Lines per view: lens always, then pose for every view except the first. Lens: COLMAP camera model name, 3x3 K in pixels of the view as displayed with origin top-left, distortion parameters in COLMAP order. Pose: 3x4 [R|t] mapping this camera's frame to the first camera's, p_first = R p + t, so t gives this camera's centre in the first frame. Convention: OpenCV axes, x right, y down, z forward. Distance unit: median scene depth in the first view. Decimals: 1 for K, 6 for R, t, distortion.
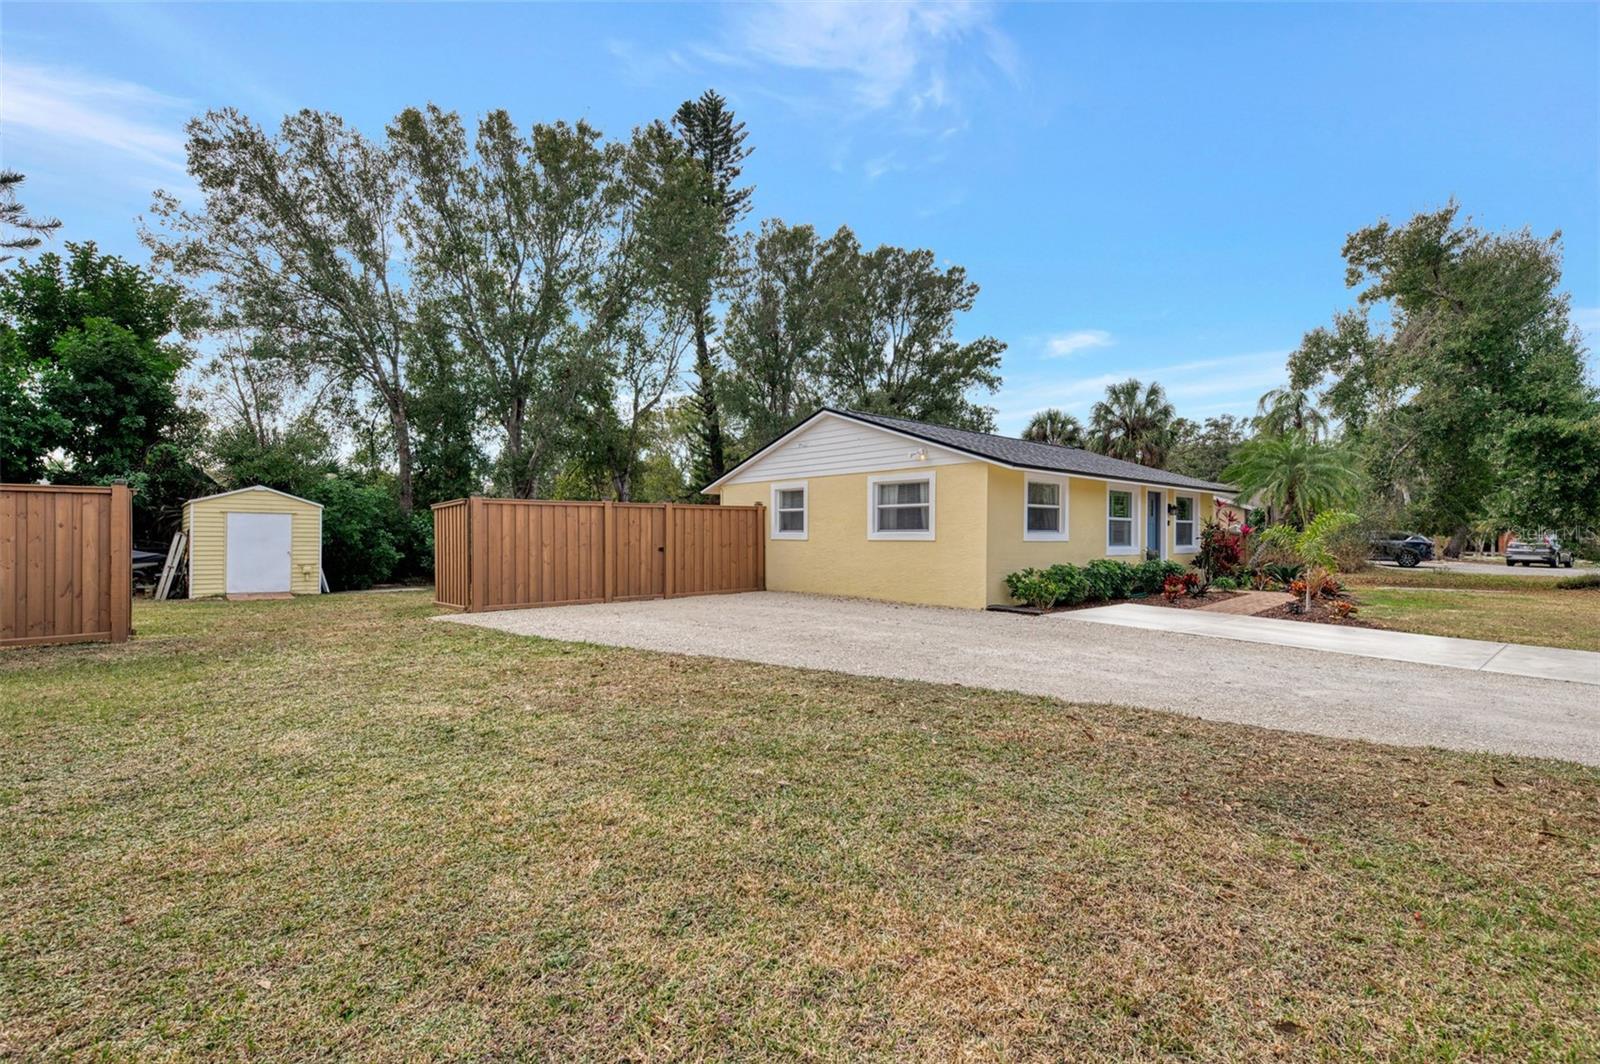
lens RADIAL K [[736.9, 0, 800.0], [0, 736.9, 532.0], [0, 0, 1]] dist [-0.002183, 0.007332]
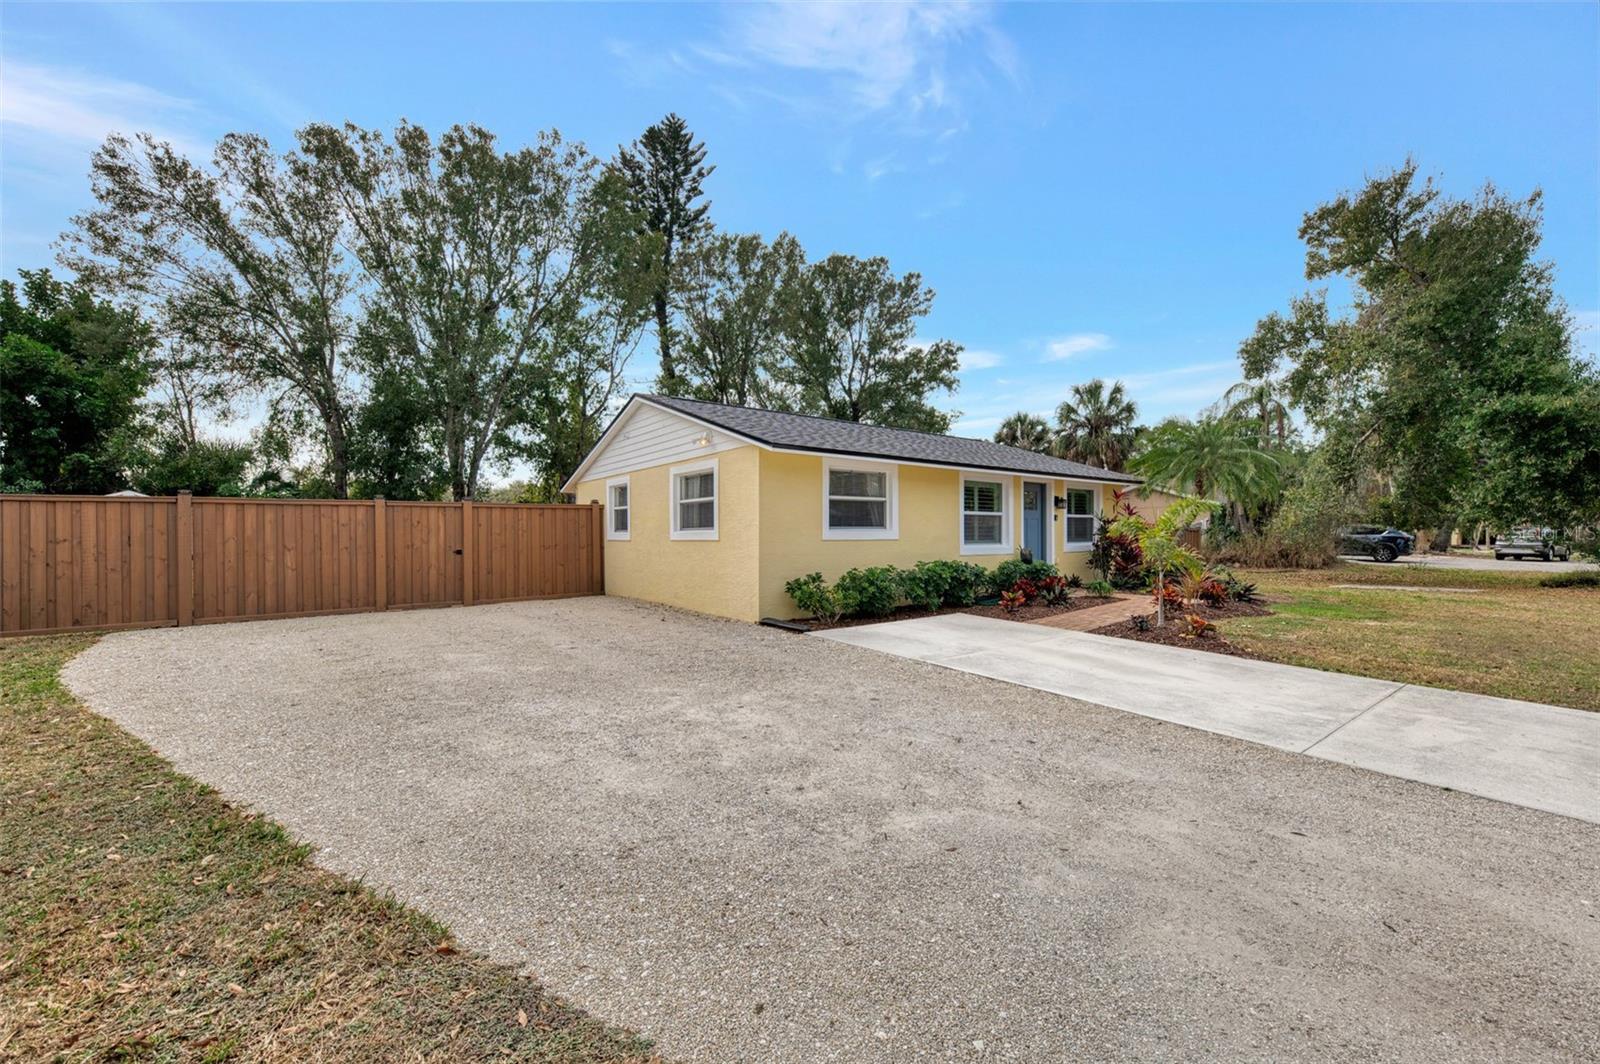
lens RADIAL K [[635.0, 0, 800.0], [0, 635.0, 532.0], [0, 0, 1]] dist [0.000220, -0.000207]
pose [[0.996527, -0.009670, -0.082704, 0.172862], [0.009604, 0.999953, -0.001198, 0.001986], [0.082711, 0.000400, 0.996573, 0.142948]]
